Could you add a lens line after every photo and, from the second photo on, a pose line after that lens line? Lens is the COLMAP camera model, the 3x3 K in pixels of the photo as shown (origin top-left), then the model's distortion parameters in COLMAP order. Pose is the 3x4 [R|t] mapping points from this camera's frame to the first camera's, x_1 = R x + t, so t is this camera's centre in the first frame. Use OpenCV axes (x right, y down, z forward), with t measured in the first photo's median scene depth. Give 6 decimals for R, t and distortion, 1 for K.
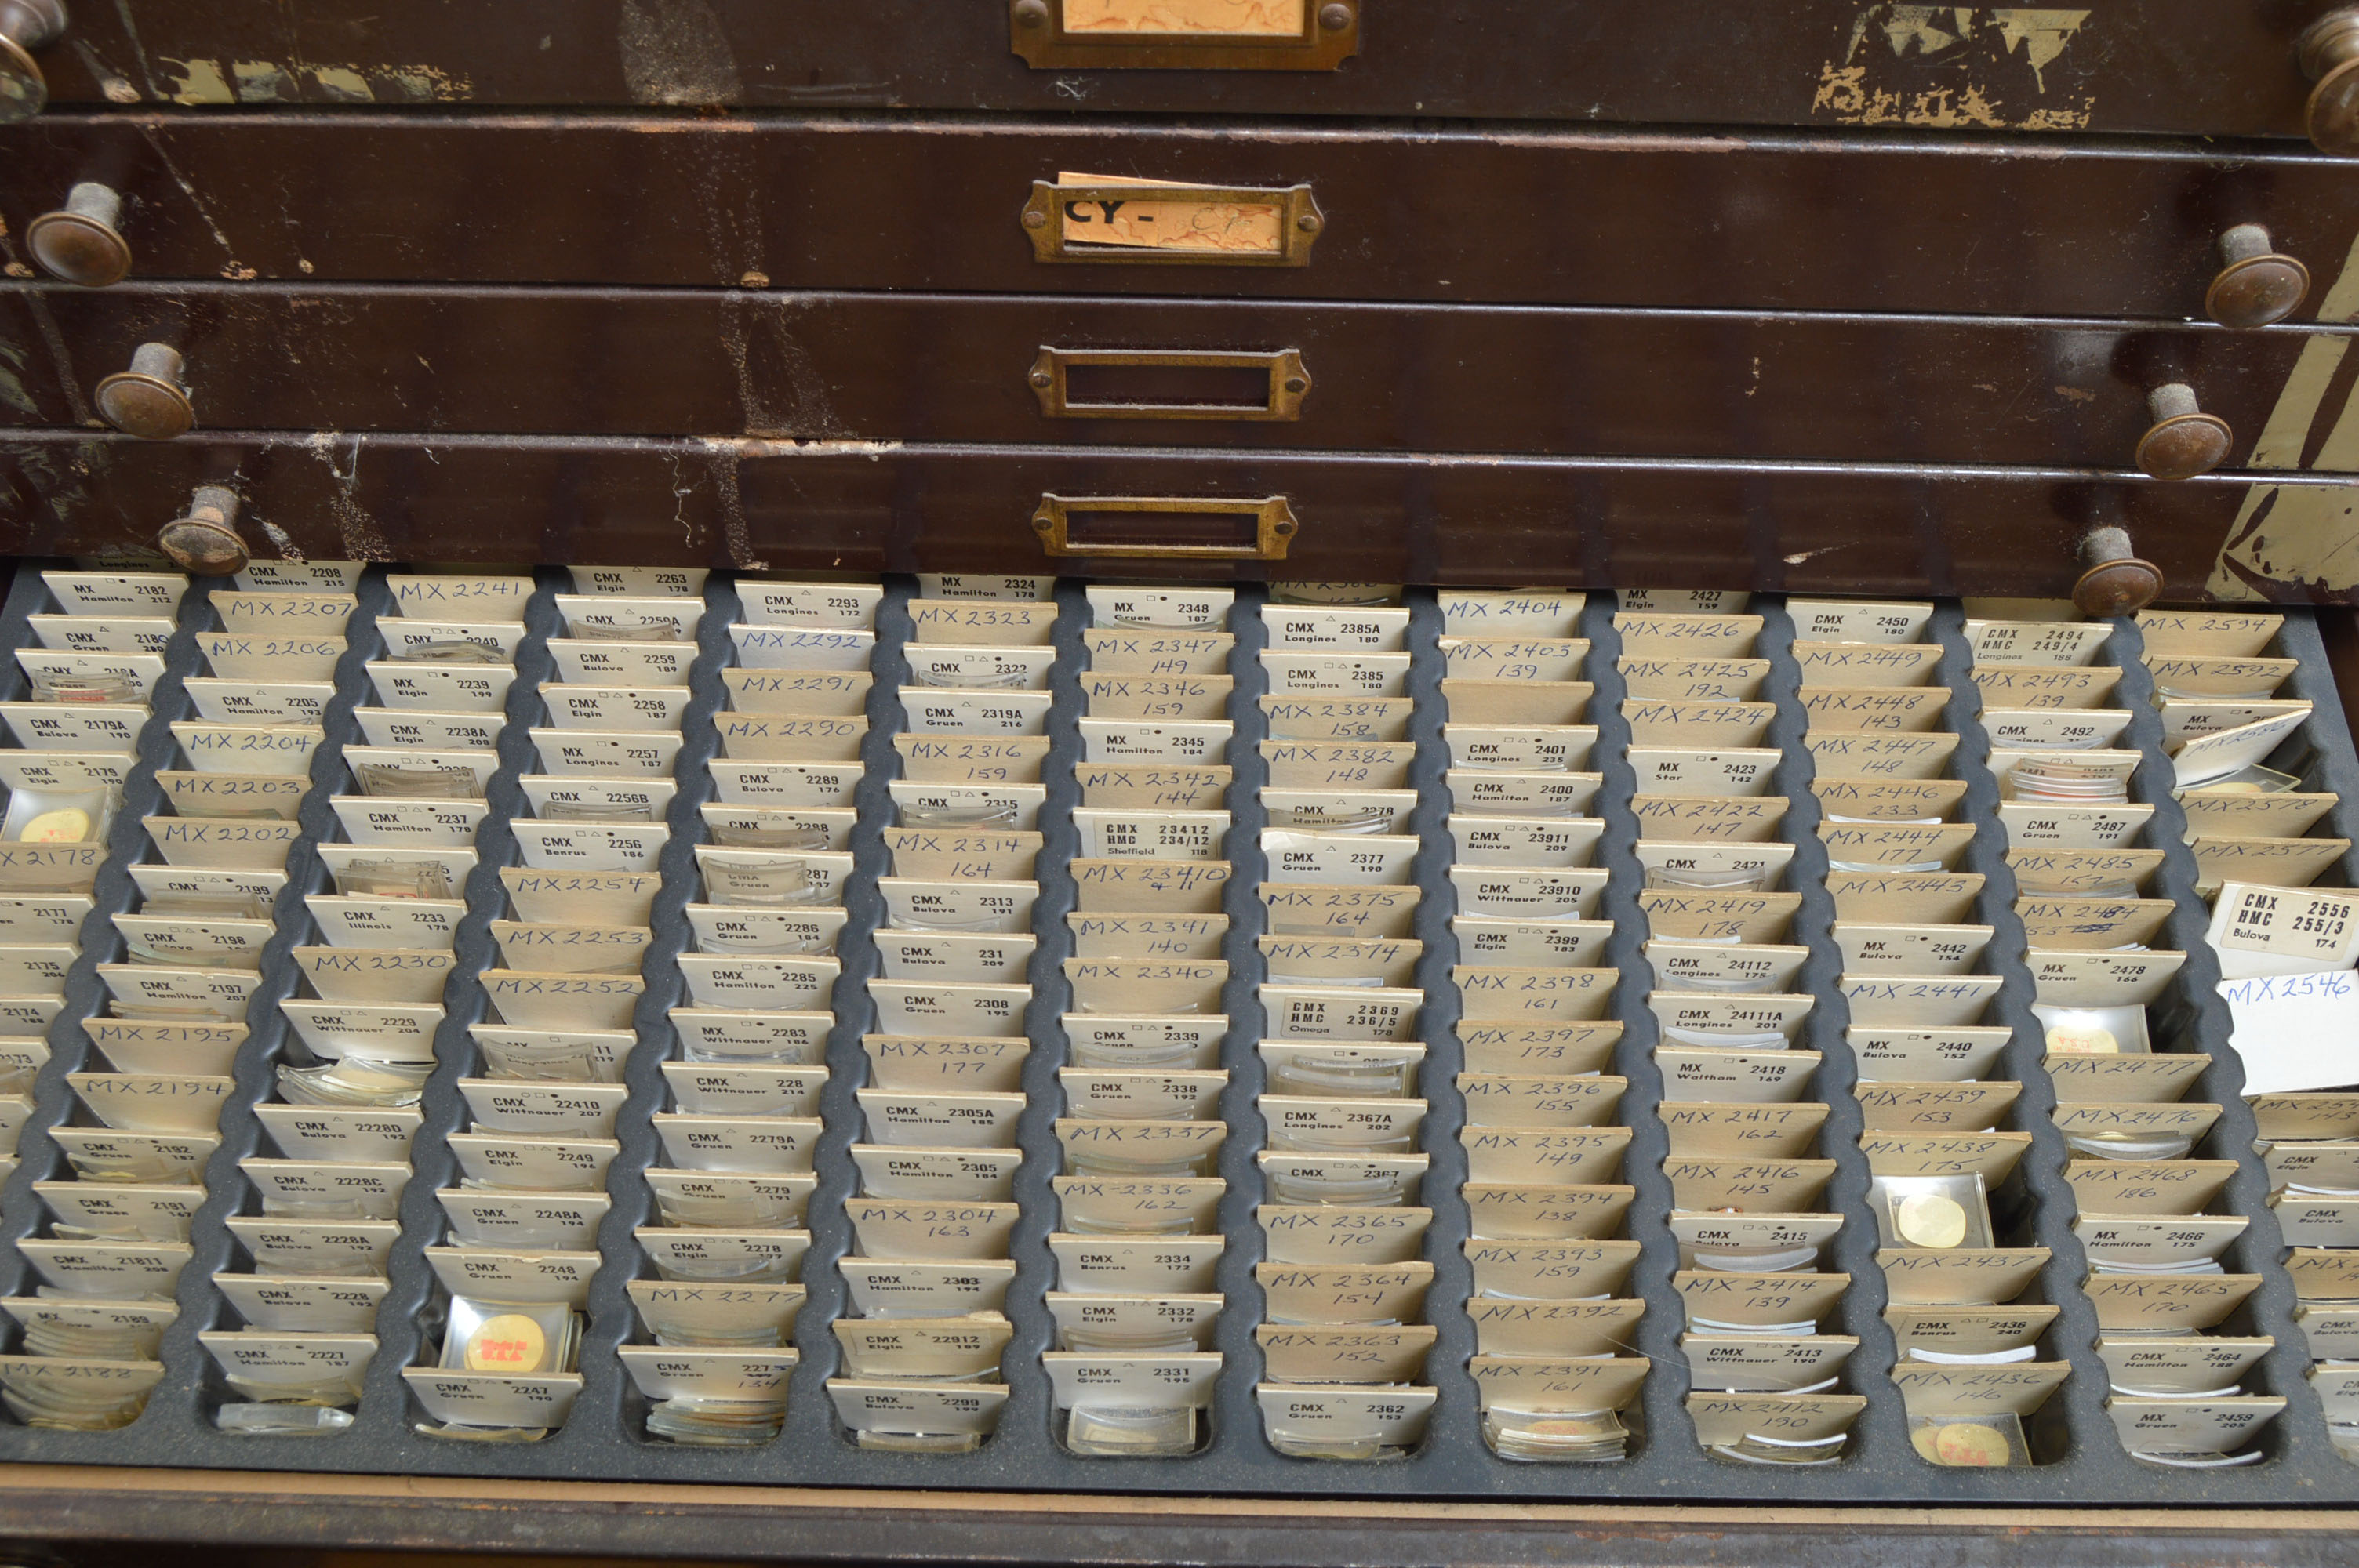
lens RADIAL K [[2636.1, 0, 1196.1], [0, 2636.1, 772.0], [0, 0, 1]] dist [-0.066310, 0.000000]
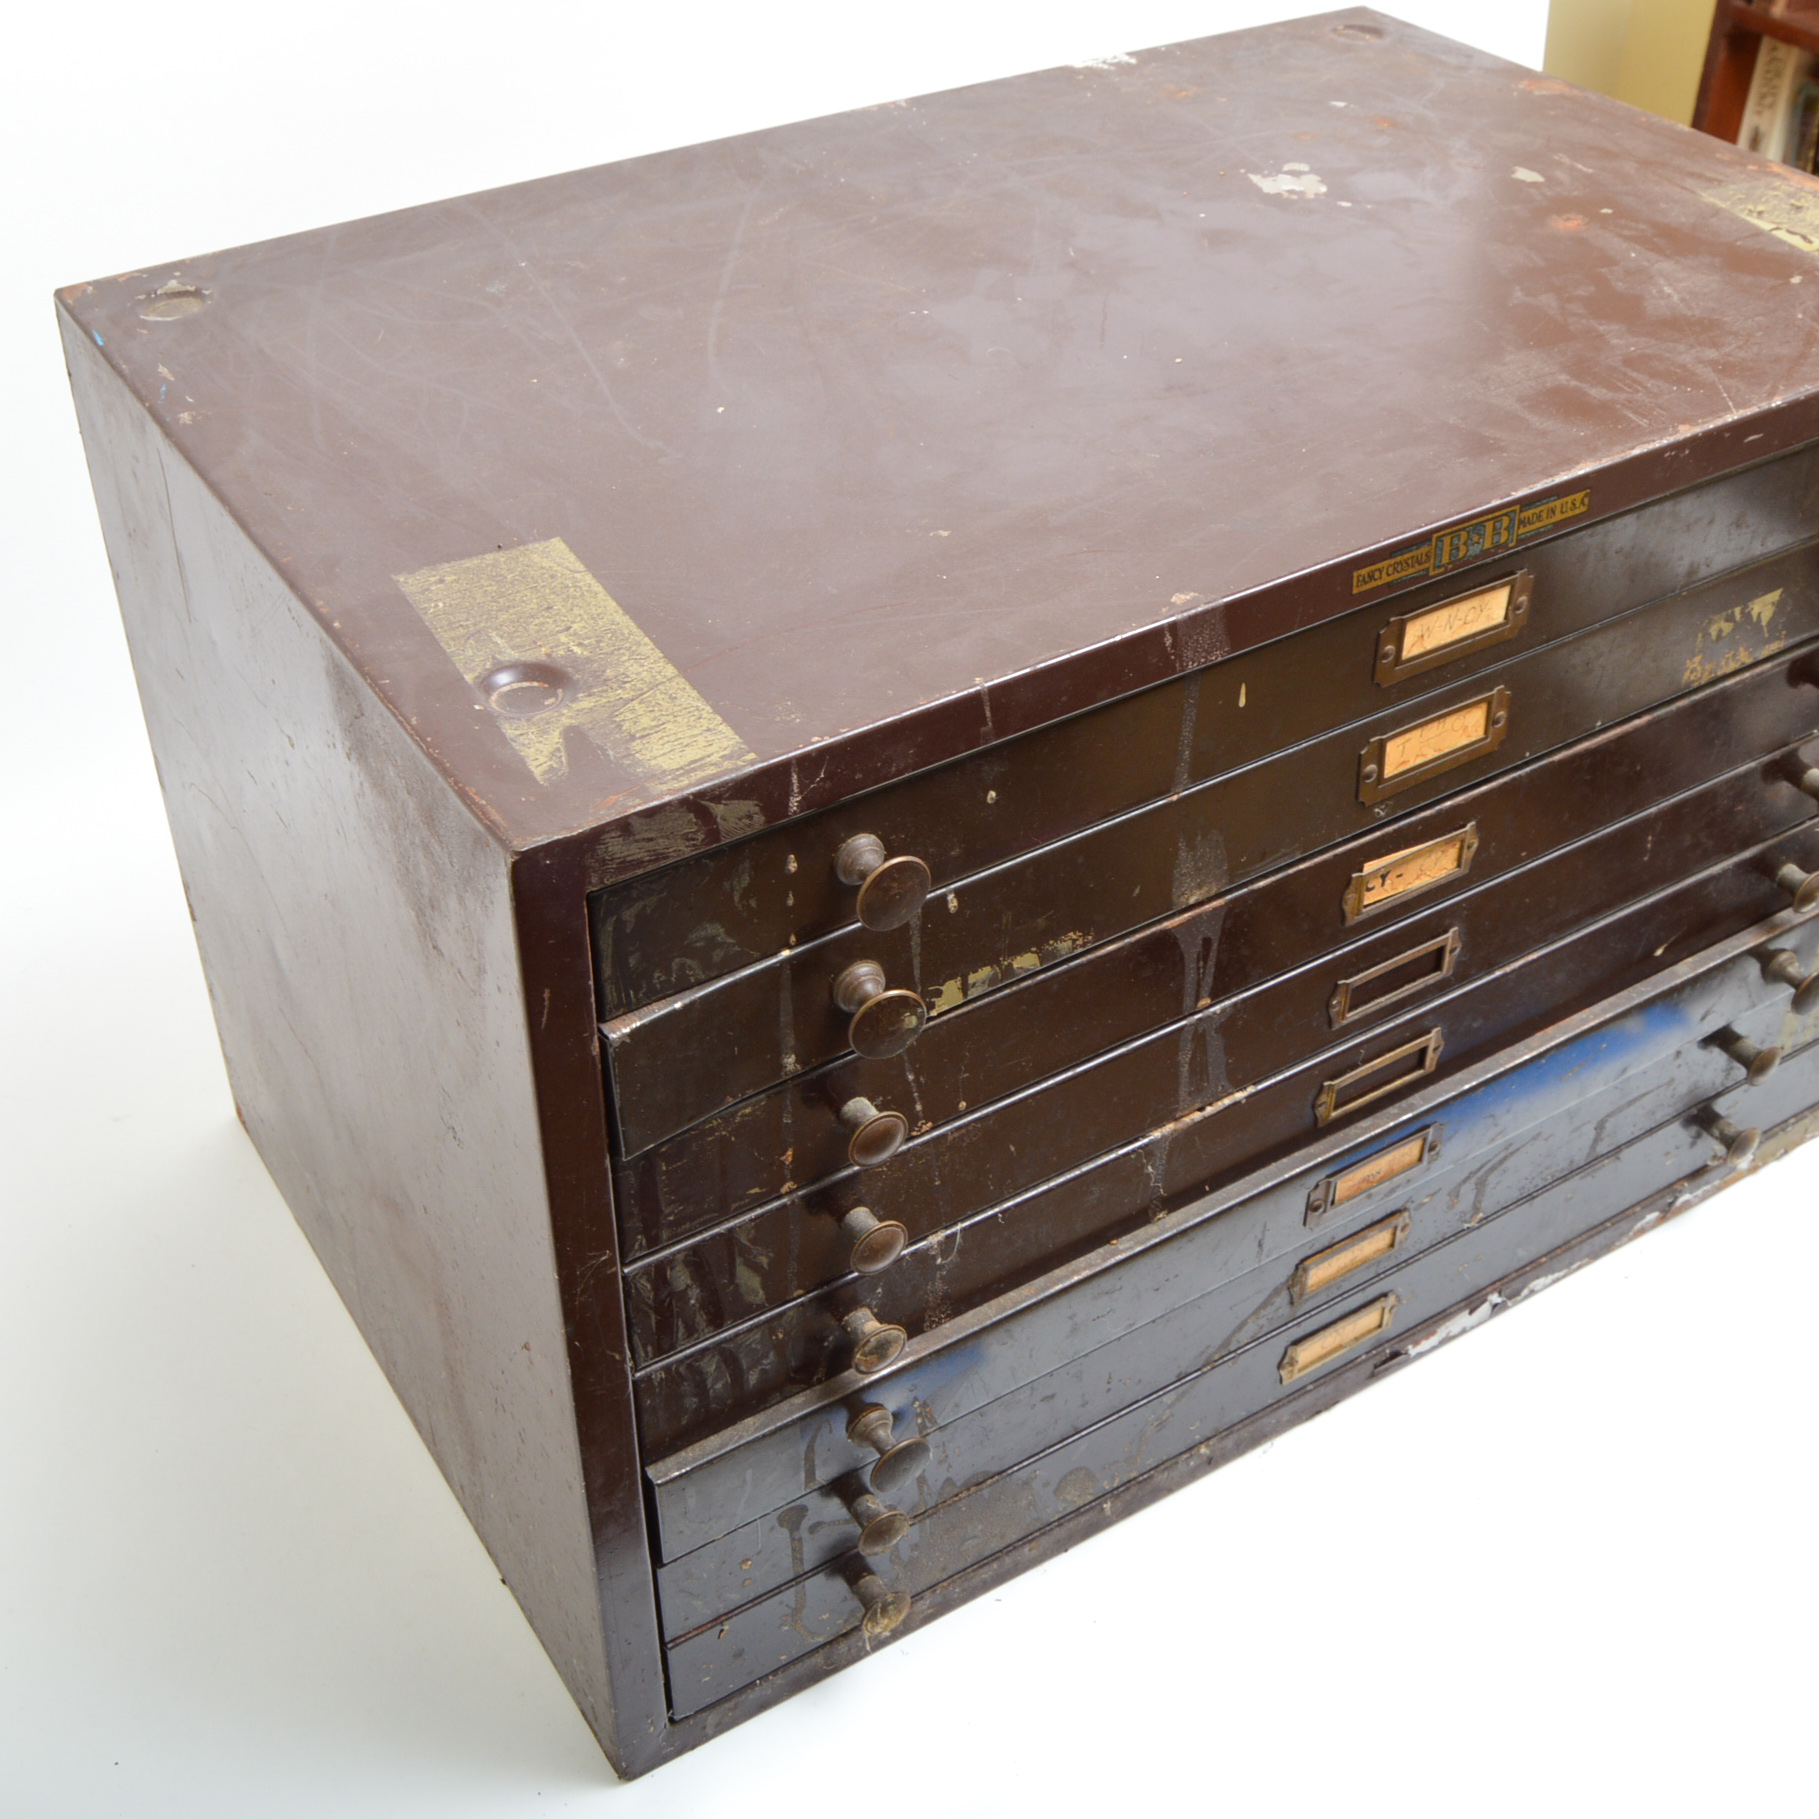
lens RADIAL K [[2385.7, 0, 904.6], [0, 2385.7, 808.3], [0, 0, 1]] dist [-0.089804, 0.000000]
pose [[0.837795, -0.335185, 0.430988, -0.919114], [0.451828, 0.868786, -0.202639, -0.083410], [-0.306515, 0.364503, 0.879310, -0.250834]]
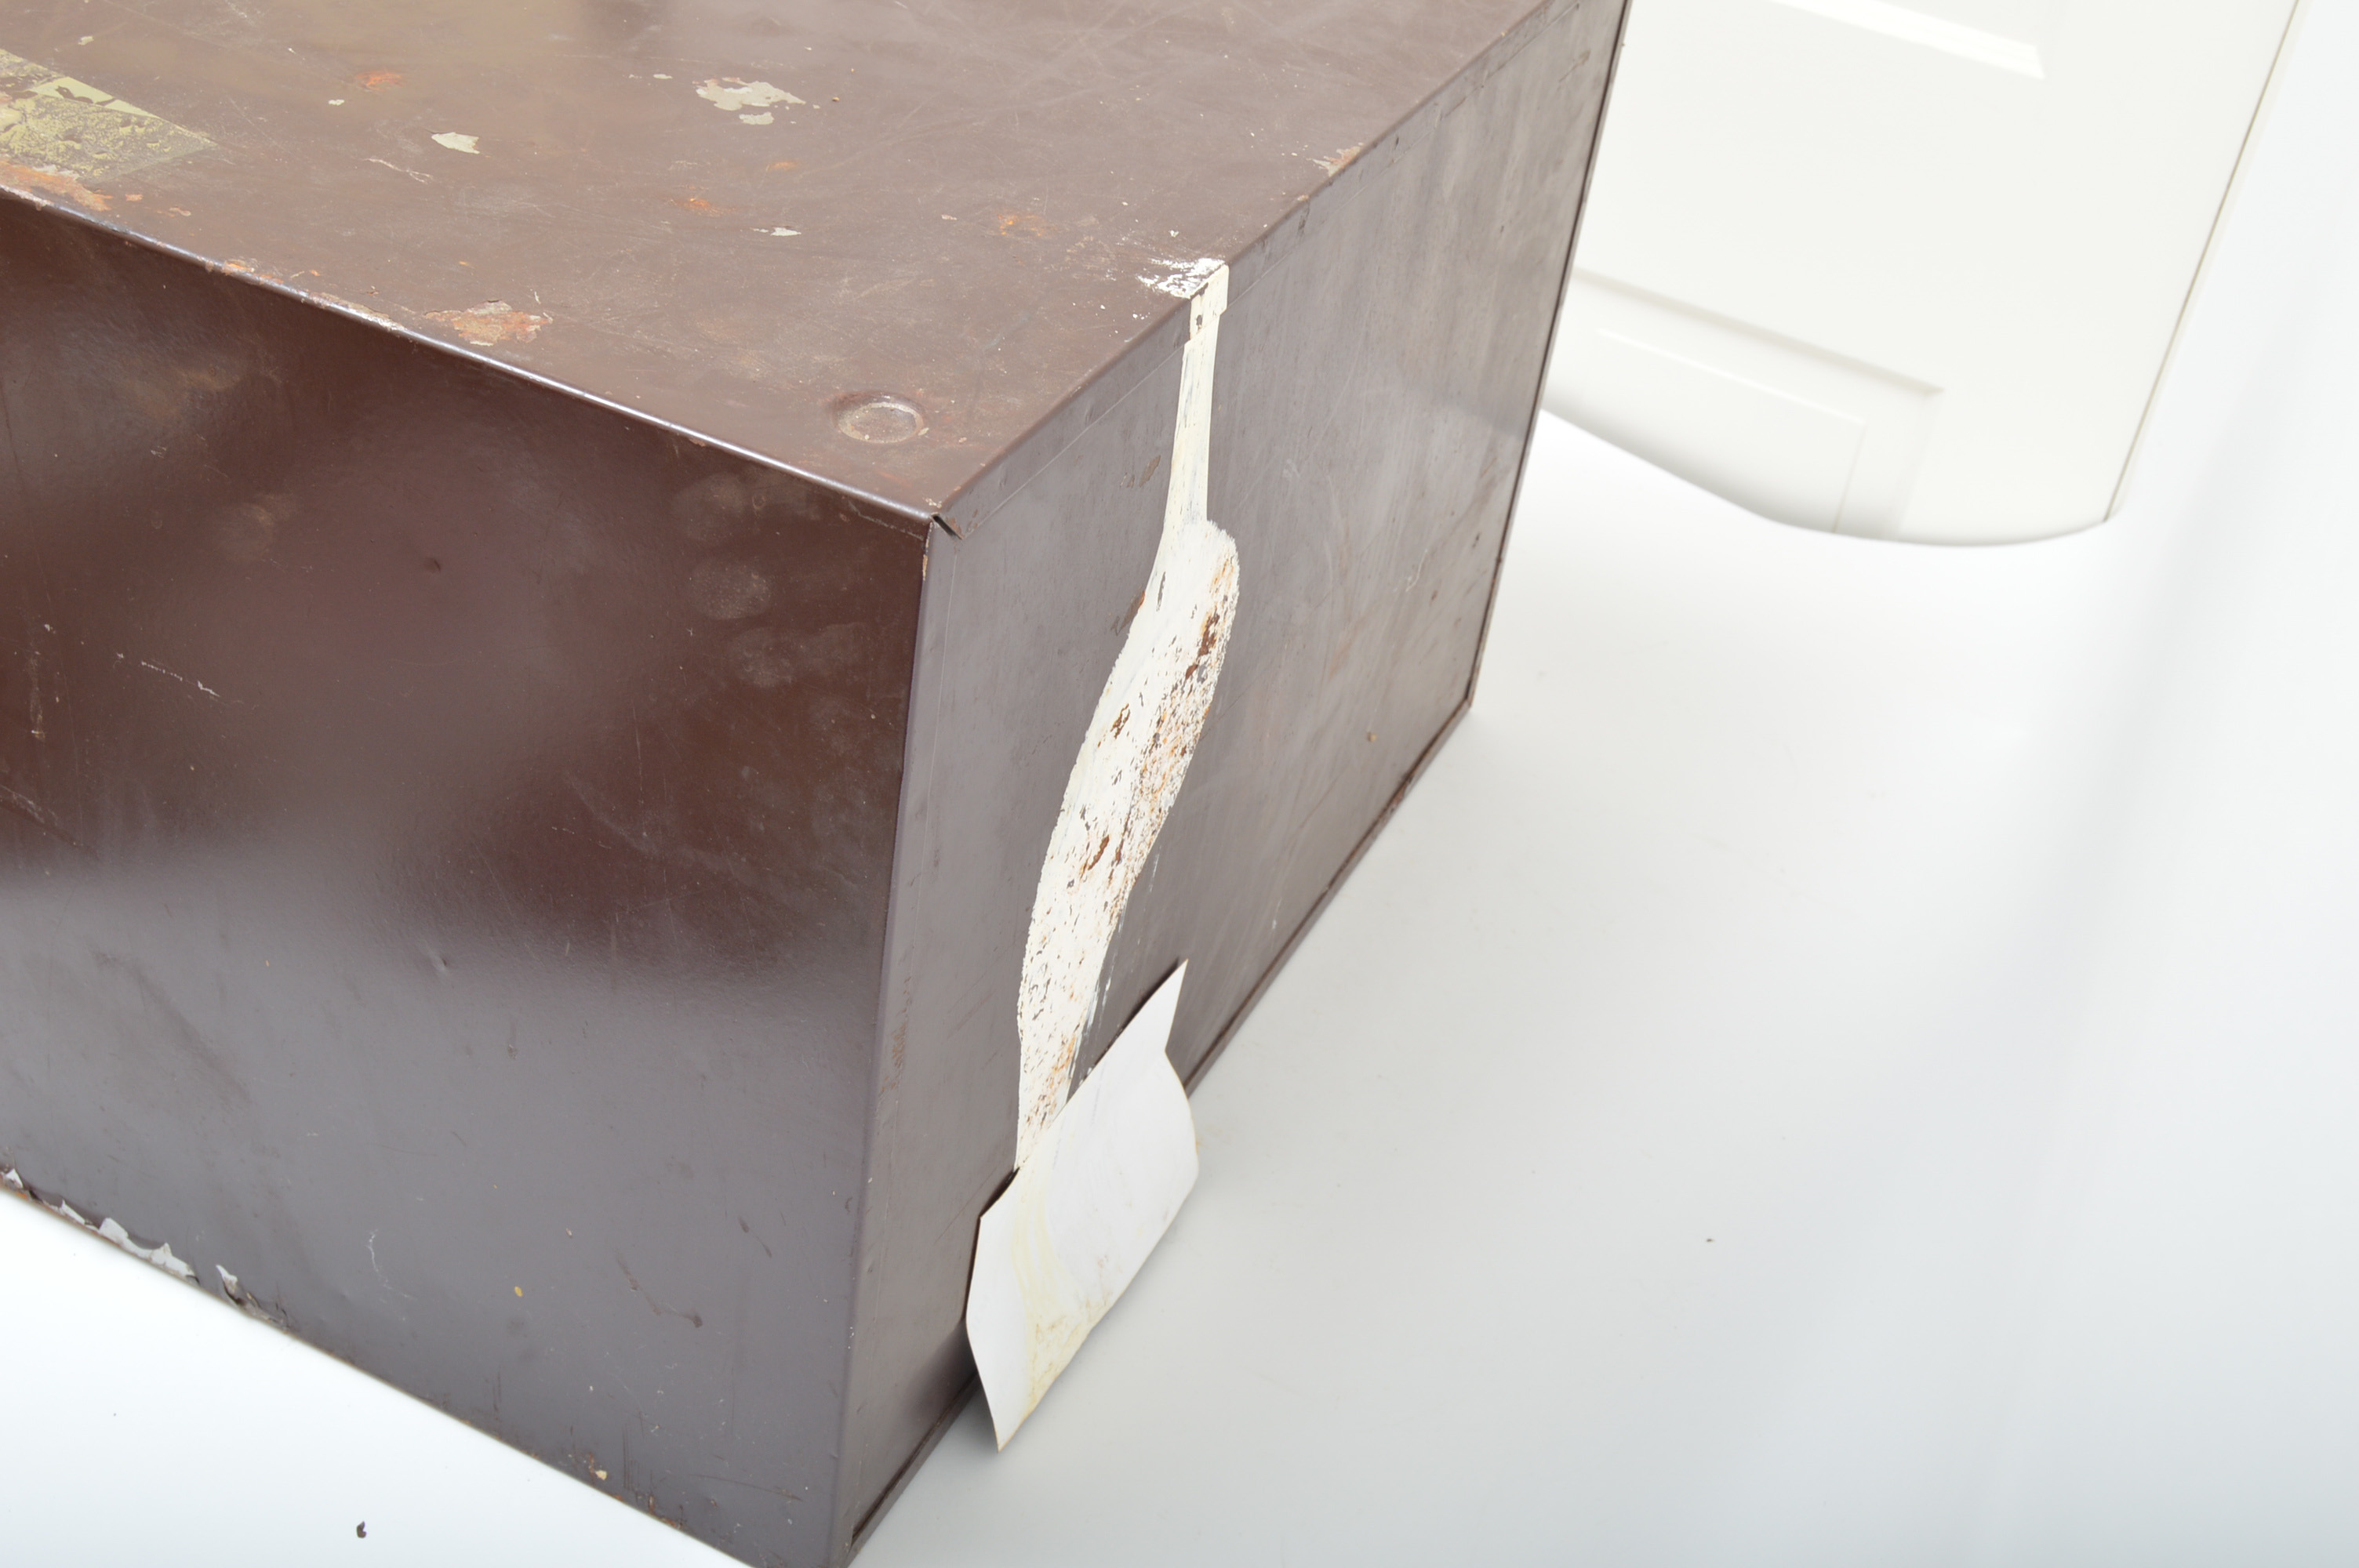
lens RADIAL K [[2636.1, 0, 1152.7], [0, 2636.1, 776.2], [0, 0, 1]] dist [-0.066310, 0.000000]
pose [[-0.394493, 0.472684, -0.788001, 1.547349], [-0.815189, 0.215739, 0.537515, -1.651272], [0.424078, 0.854416, 0.300219, 1.030112]]
